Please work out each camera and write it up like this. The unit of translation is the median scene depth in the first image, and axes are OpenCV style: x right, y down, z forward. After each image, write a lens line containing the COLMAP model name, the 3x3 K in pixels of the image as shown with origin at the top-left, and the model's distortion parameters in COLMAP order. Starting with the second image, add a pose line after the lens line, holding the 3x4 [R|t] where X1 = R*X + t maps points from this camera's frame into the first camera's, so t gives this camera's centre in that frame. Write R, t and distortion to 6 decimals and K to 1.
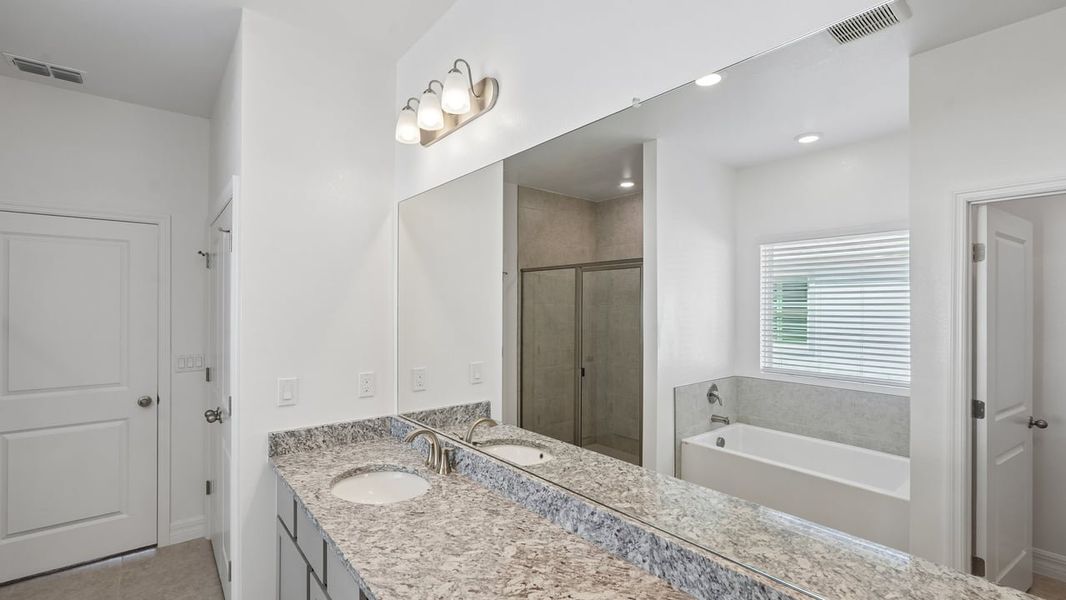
lens RADIAL K [[464.3, 0, 538.2], [0, 464.3, 293.6], [0, 0, 1]] dist [-0.002620, 0.001021]
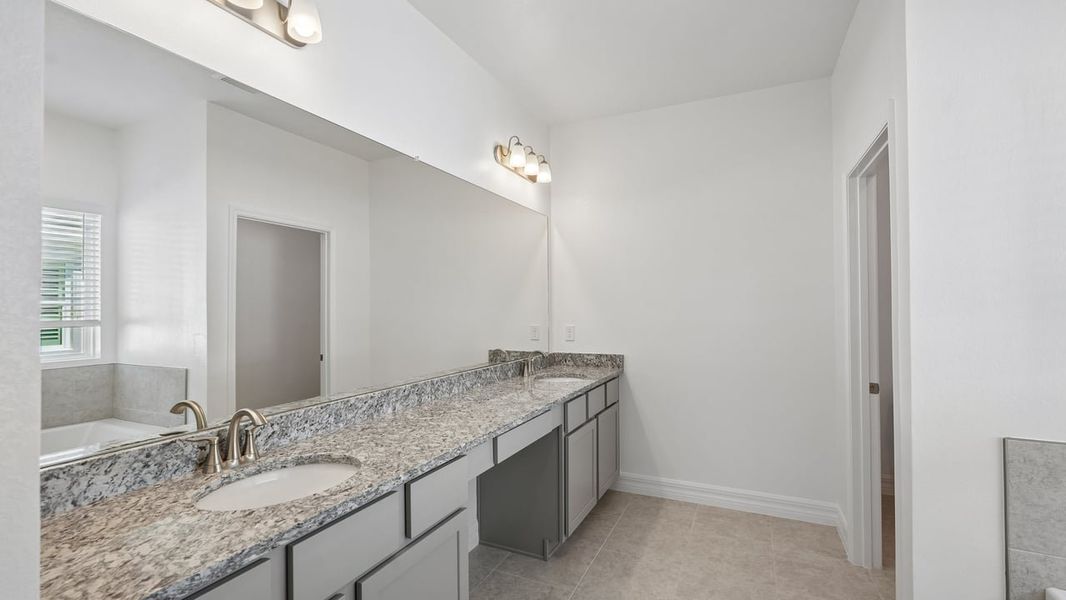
lens RADIAL K [[464.3, 0, 535.2], [0, 464.3, 310.2], [0, 0, 1]] dist [-0.002620, 0.001021]
pose [[-0.431282, 0.004365, 0.902207, -1.240538], [-0.009418, 0.999912, -0.009339, 0.169082], [-0.902168, -0.012525, -0.431203, 1.049630]]
